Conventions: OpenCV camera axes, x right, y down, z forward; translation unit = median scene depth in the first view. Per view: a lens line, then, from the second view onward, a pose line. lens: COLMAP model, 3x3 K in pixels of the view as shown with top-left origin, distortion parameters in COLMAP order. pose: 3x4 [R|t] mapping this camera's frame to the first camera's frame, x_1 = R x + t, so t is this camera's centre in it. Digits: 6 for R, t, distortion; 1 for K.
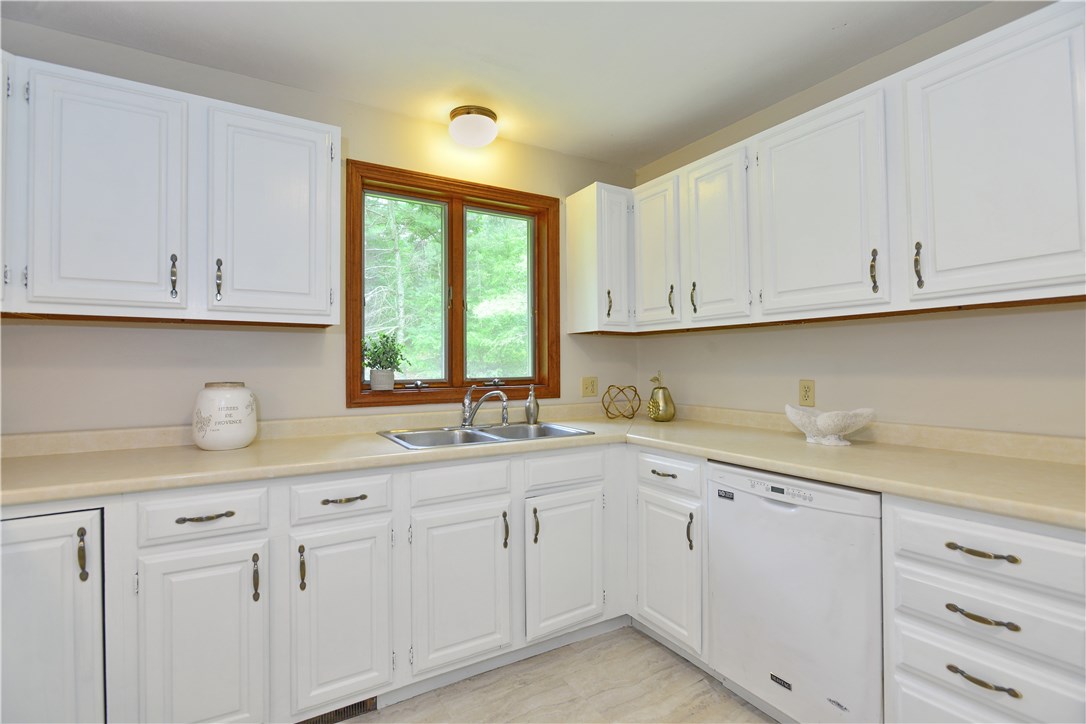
lens RADIAL K [[514.2, 0, 548.6], [0, 514.2, 361.2], [0, 0, 1]] dist [-0.016574, 0.000916]
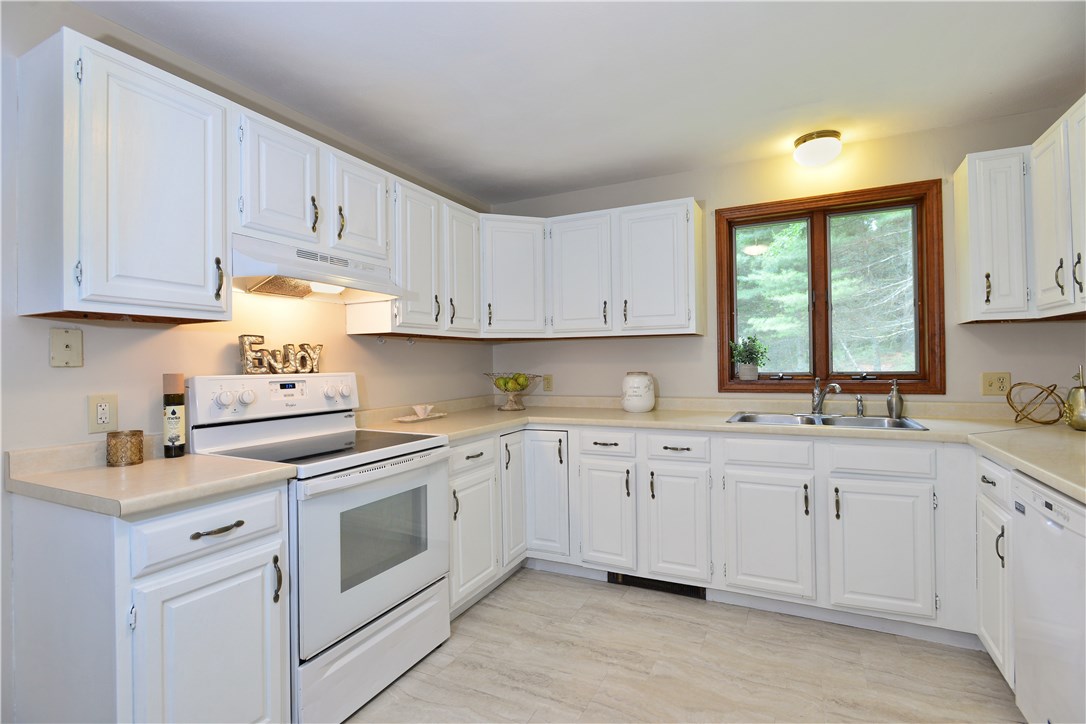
lens RADIAL K [[514.2, 0, 548.6], [0, 514.2, 361.2], [0, 0, 1]] dist [-0.016574, 0.000916]
pose [[0.530772, -0.004761, -0.847501, 0.527180], [0.015300, 0.999875, 0.003965, -0.004121], [0.847377, -0.015072, 0.530778, -0.110265]]
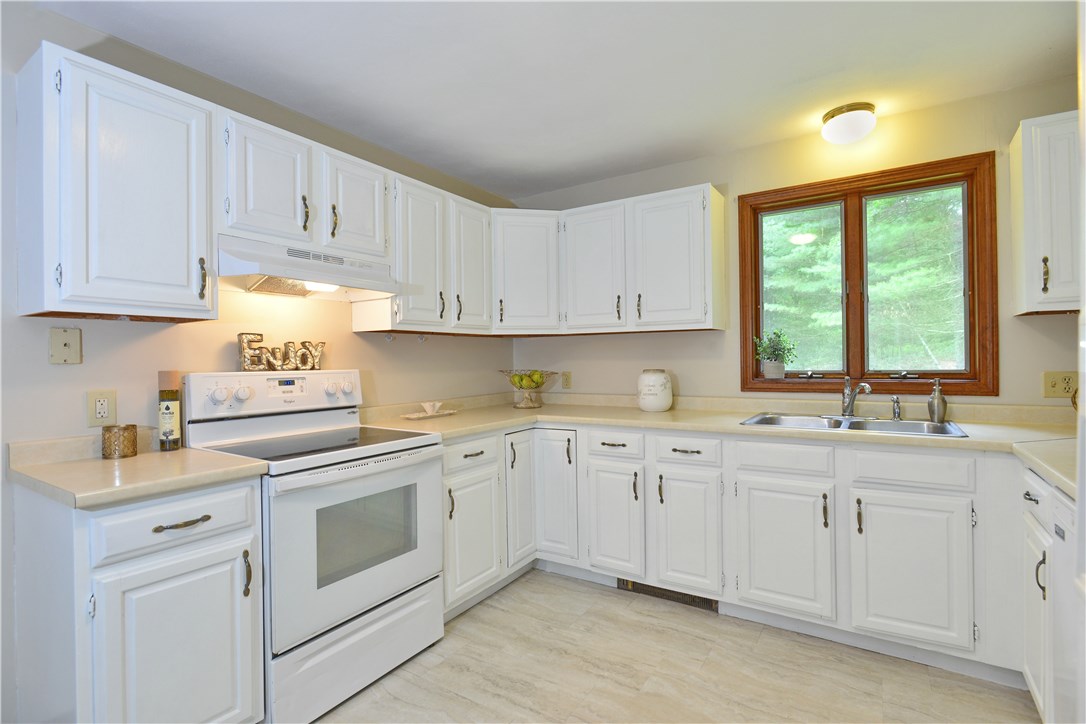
lens RADIAL K [[514.2, 0, 548.6], [0, 514.2, 361.2], [0, 0, 1]] dist [-0.016574, 0.000916]
pose [[0.429566, 0.001734, -0.903034, 0.555677], [0.015789, 0.999831, 0.009430, -0.003935], [0.902897, -0.018309, 0.429466, 0.017732]]
